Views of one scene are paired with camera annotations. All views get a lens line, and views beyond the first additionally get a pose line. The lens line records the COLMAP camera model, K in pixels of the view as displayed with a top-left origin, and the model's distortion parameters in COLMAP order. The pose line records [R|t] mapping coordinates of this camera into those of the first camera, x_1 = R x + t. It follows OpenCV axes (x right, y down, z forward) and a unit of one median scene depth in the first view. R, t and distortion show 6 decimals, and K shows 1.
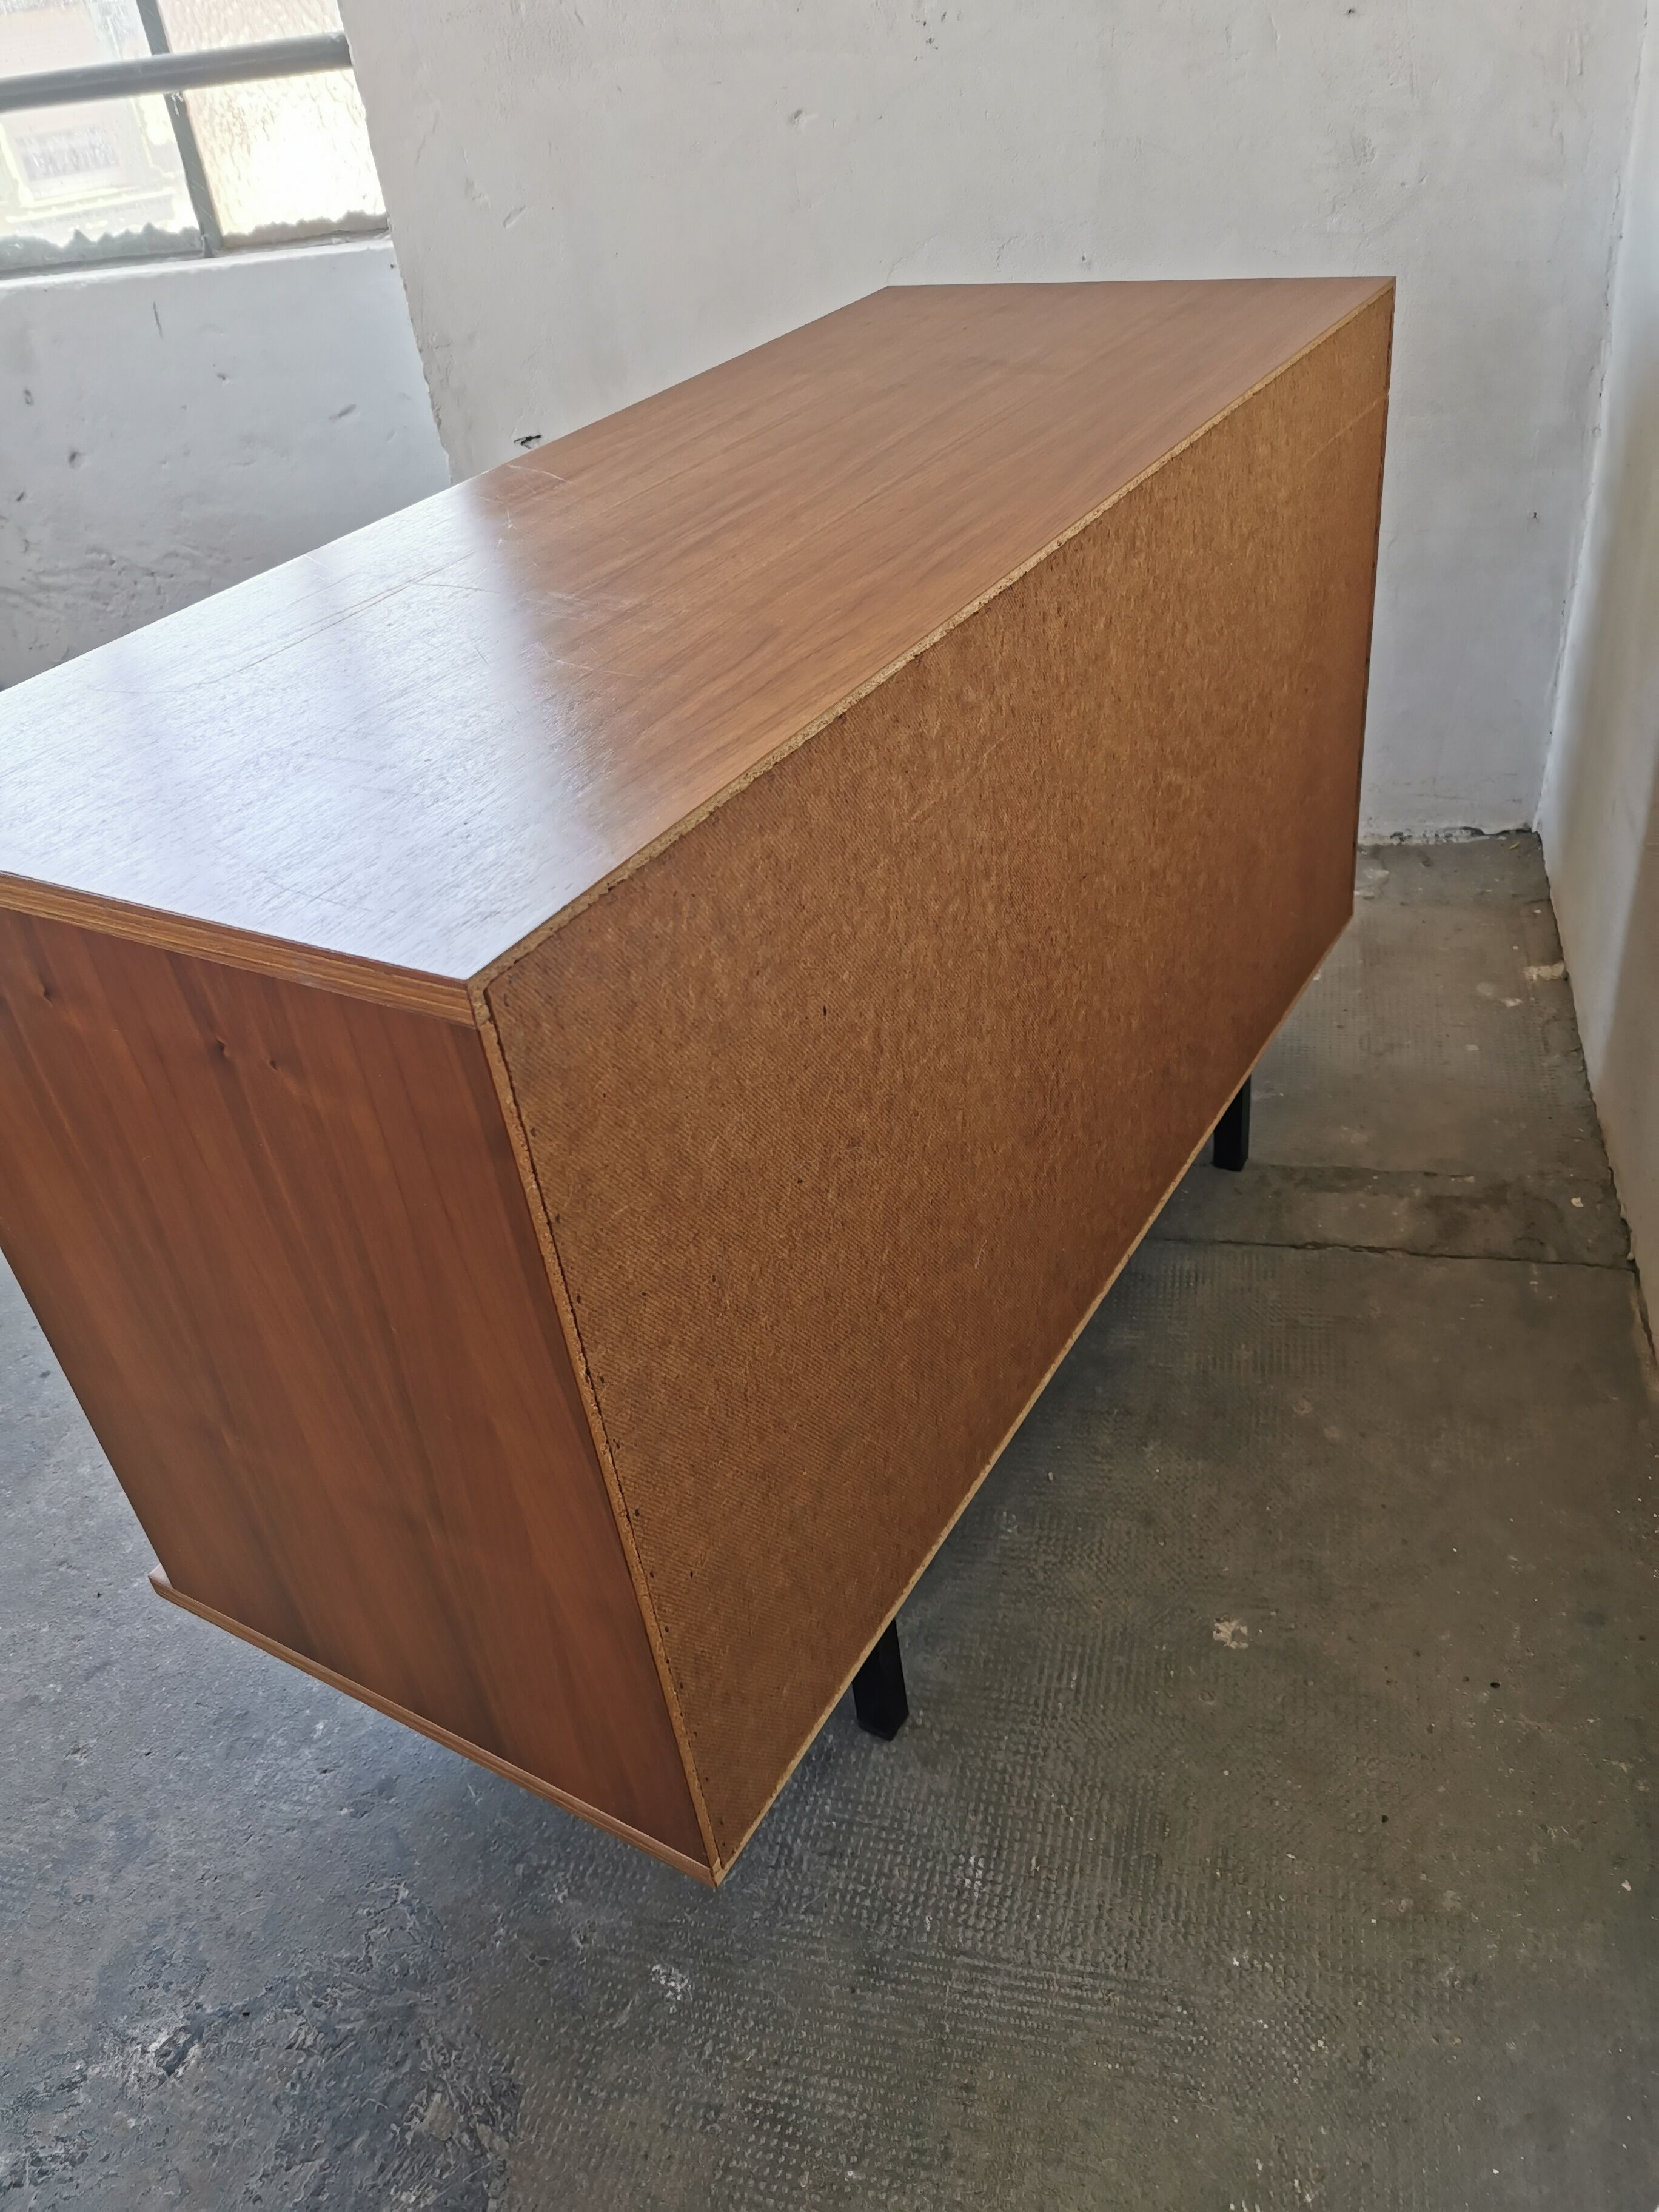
lens RADIAL K [[1714.9, 0, 805.2], [0, 1714.9, 1104.3], [0, 0, 1]] dist [0.063810, -0.099867]
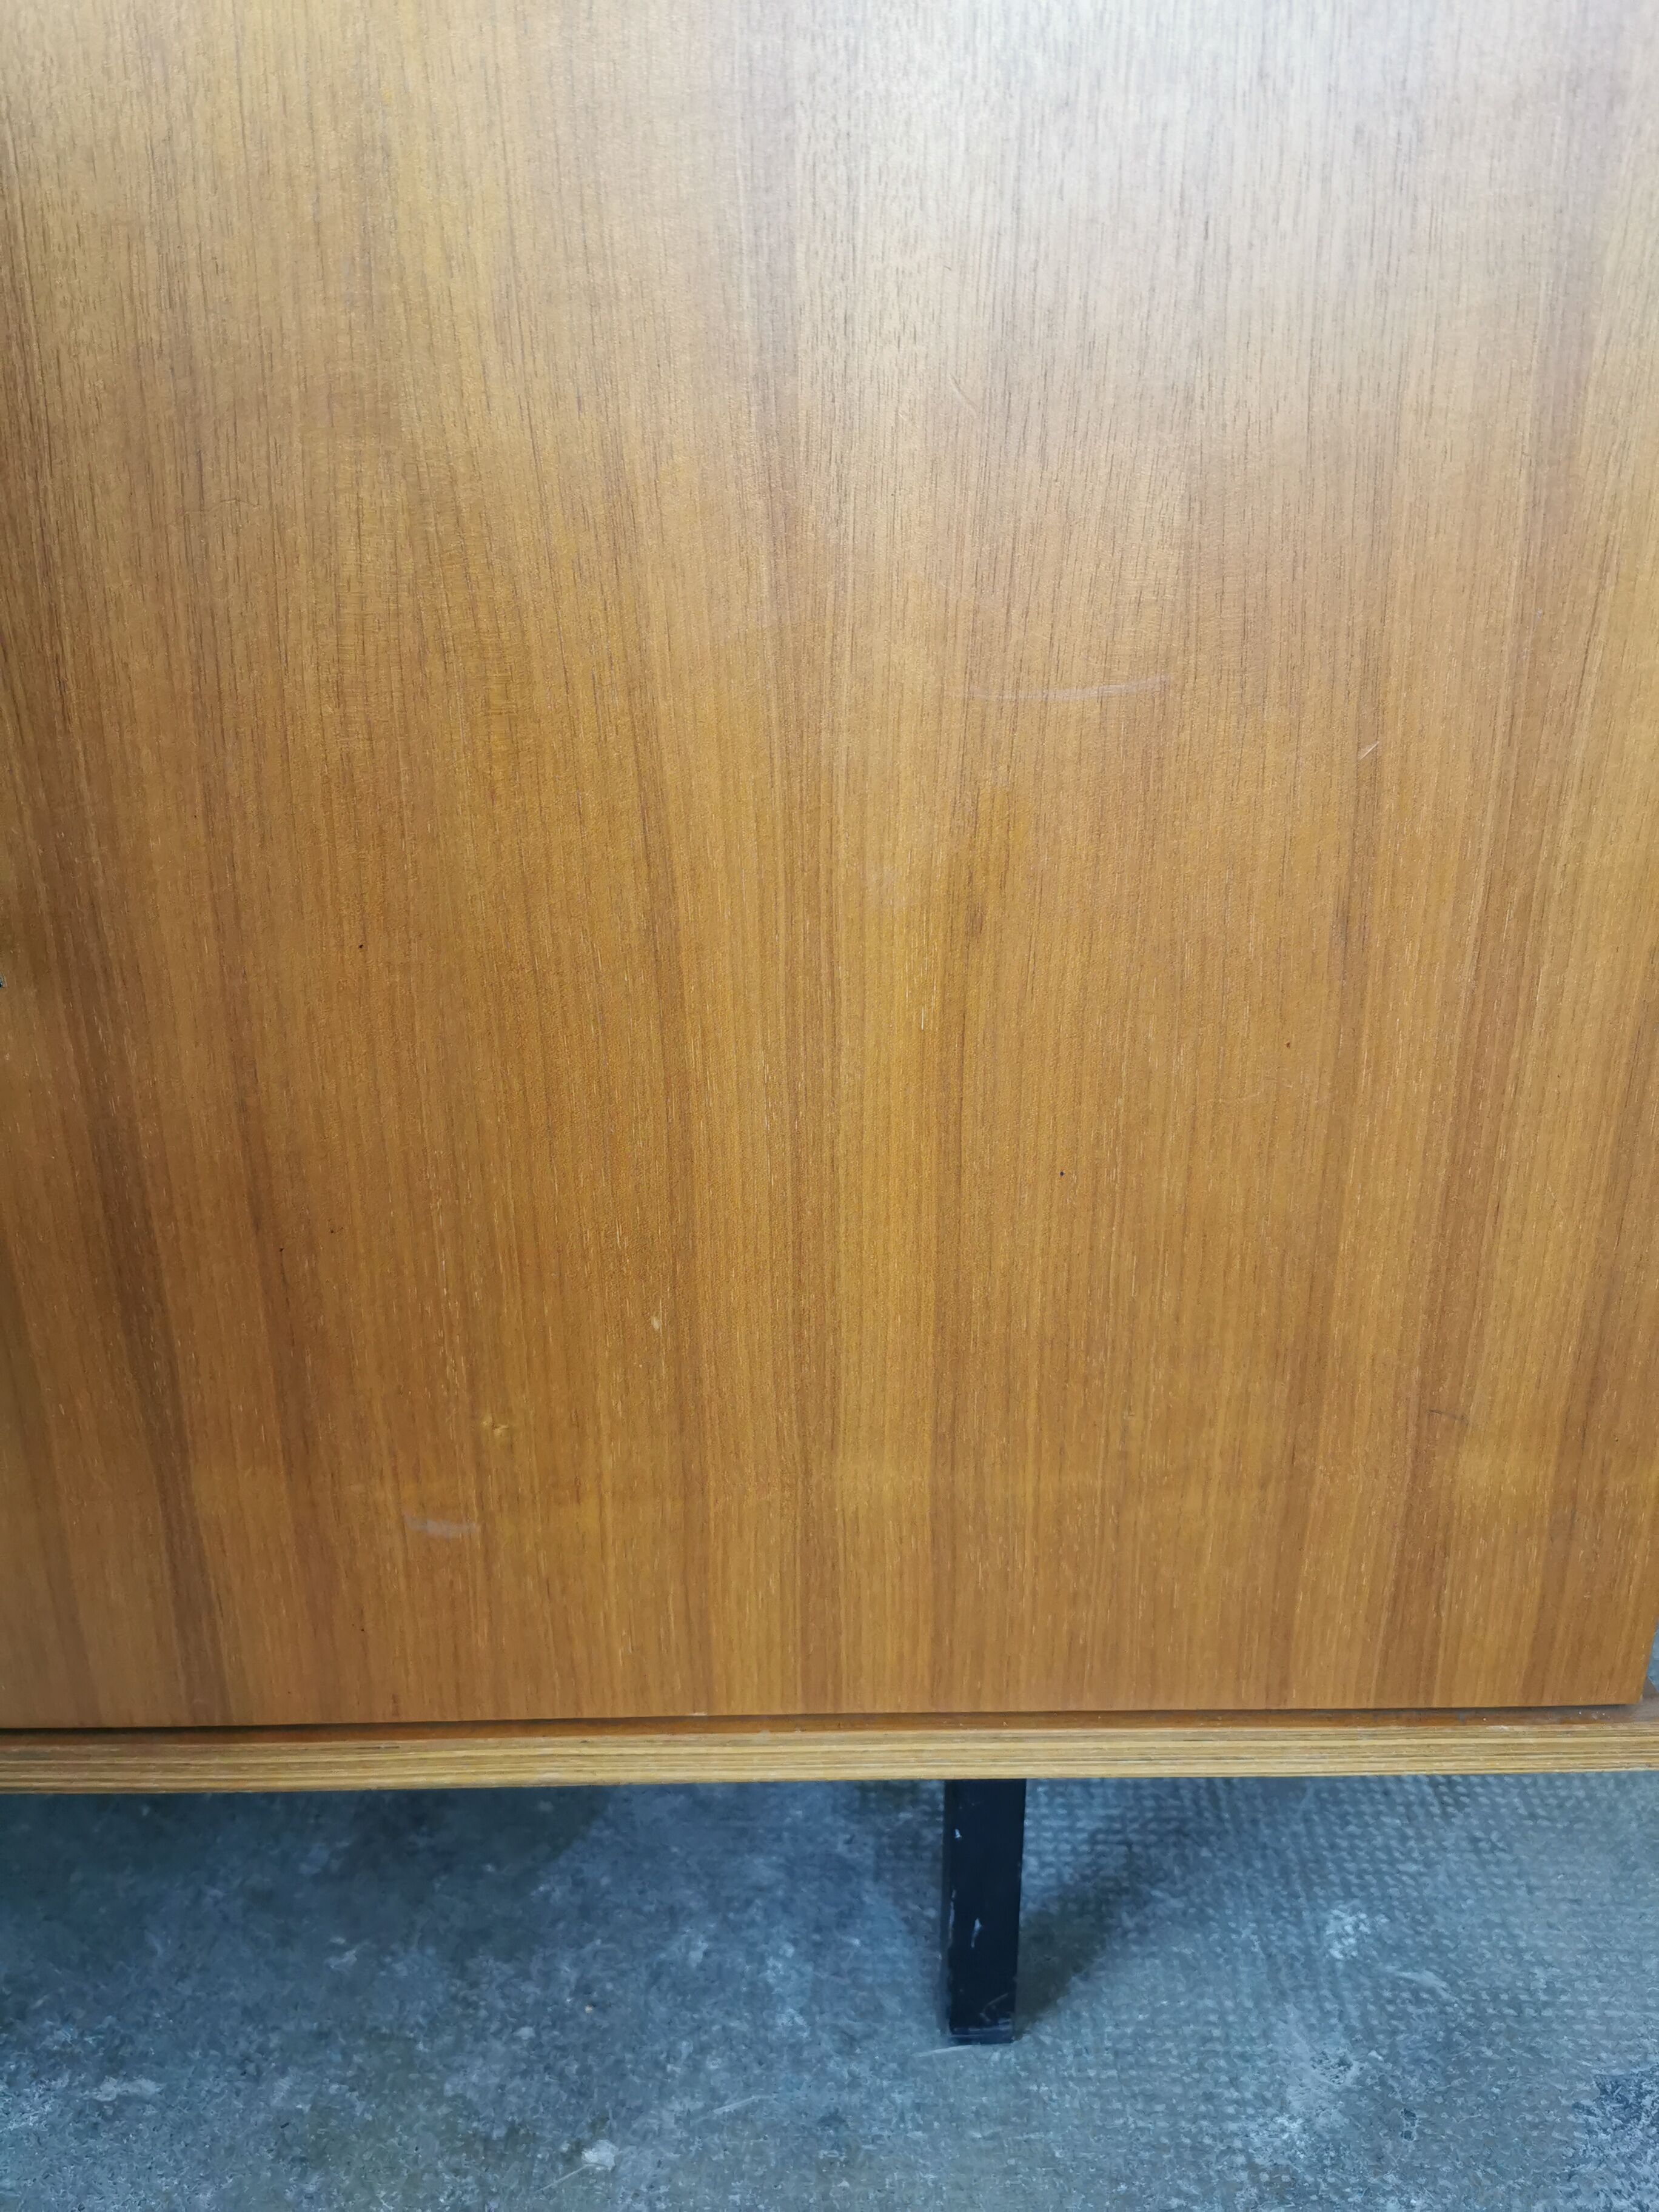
lens RADIAL K [[1714.9, 0, 837.9], [0, 1714.9, 1103.1], [0, 0, 1]] dist [0.063810, -0.099867]
pose [[-0.210923, -0.237438, 0.948227, -0.601025], [0.579776, 0.750614, 0.316920, -0.059617], [-0.787002, 0.616605, -0.020661, 0.982541]]
